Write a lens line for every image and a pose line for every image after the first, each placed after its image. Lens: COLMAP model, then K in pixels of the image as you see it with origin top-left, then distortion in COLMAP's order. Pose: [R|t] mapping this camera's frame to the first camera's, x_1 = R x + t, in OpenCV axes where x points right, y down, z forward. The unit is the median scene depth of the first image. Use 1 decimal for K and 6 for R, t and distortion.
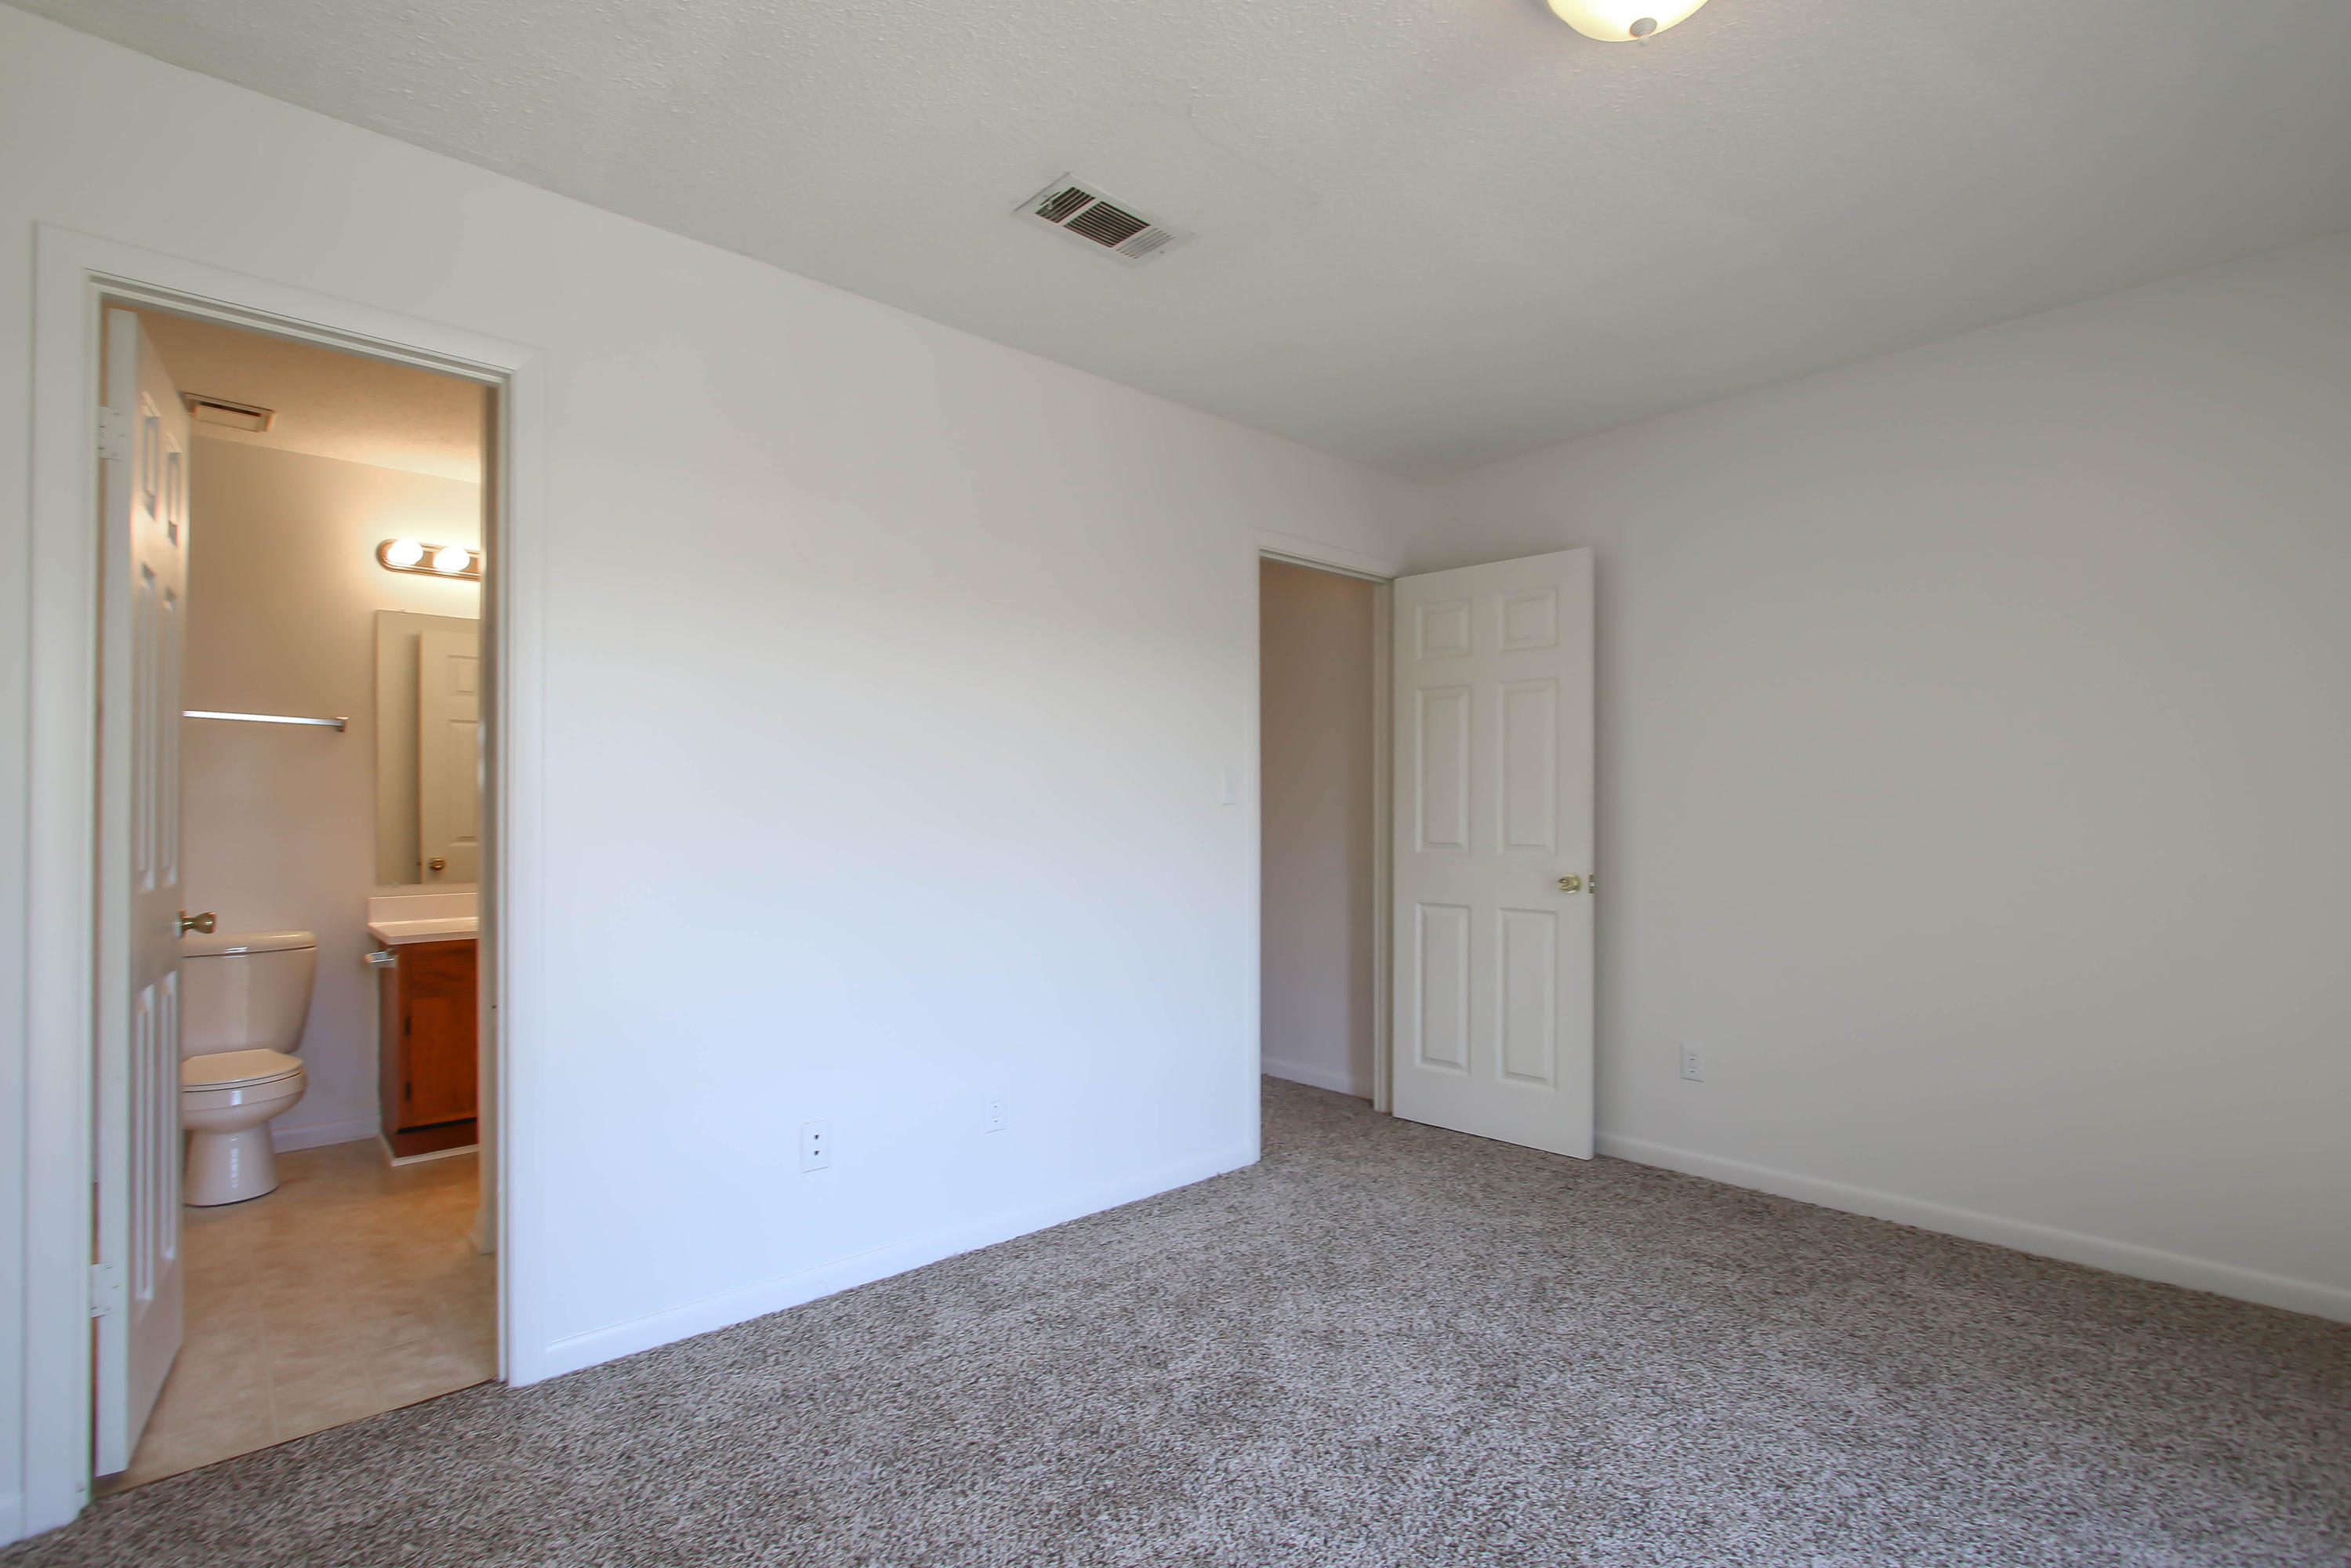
lens RADIAL K [[1080.7, 0, 1162.6], [0, 1080.7, 839.8], [0, 0, 1]] dist [-0.007364, 0.003300]
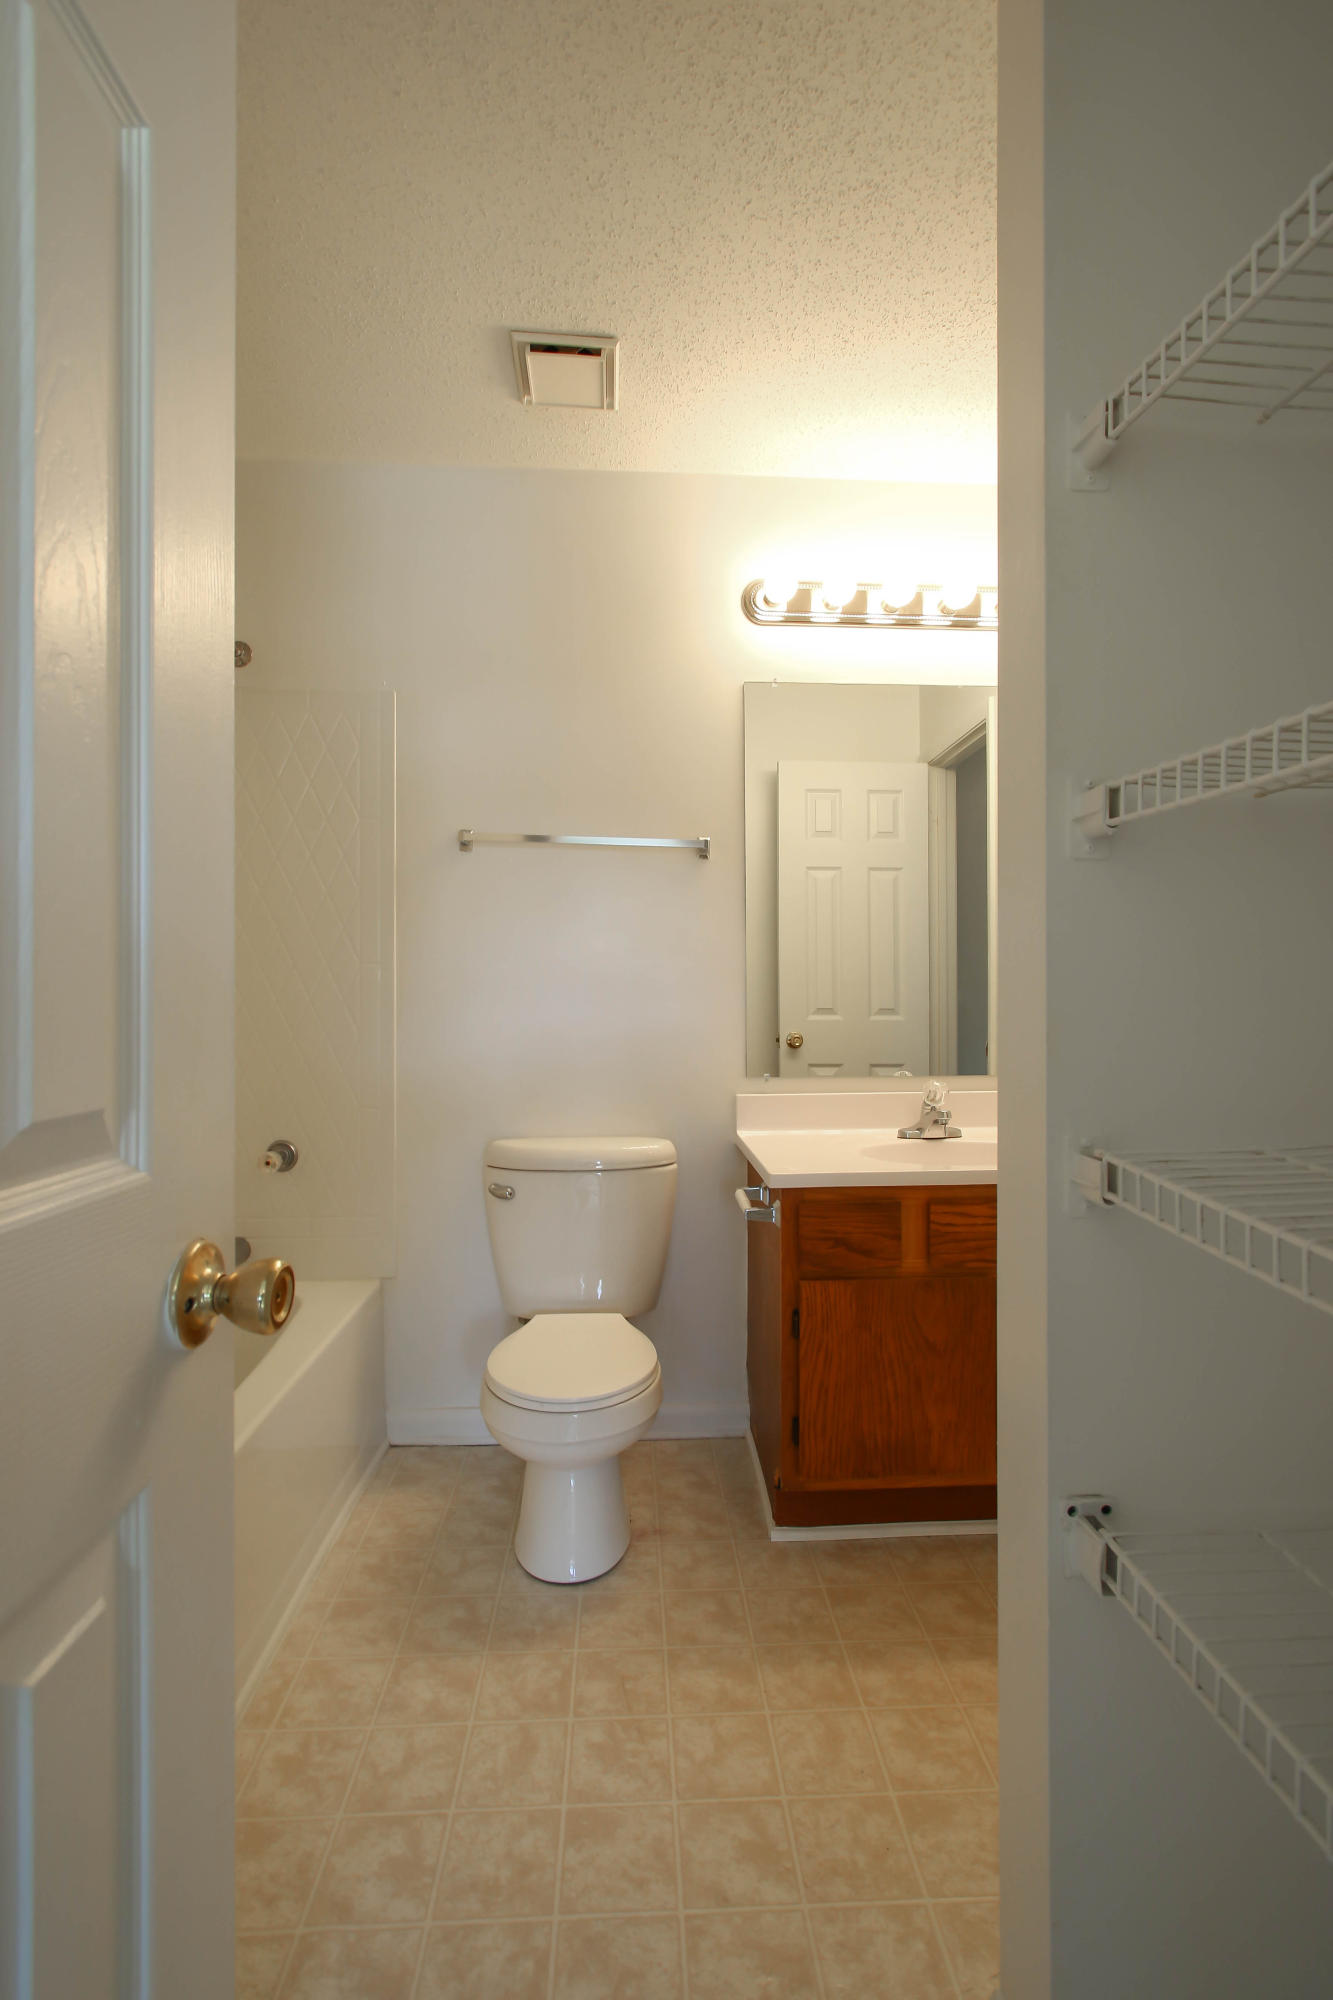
lens RADIAL K [[919.3, 0, 666.2], [0, 919.3, 1004.1], [0, 0, 1]] dist [-0.007364, 0.003300]
pose [[0.769728, -0.008717, -0.638312, -0.417373], [0.003531, 0.999950, -0.009398, 0.000285], [0.638362, 0.004980, 0.769720, 0.546947]]
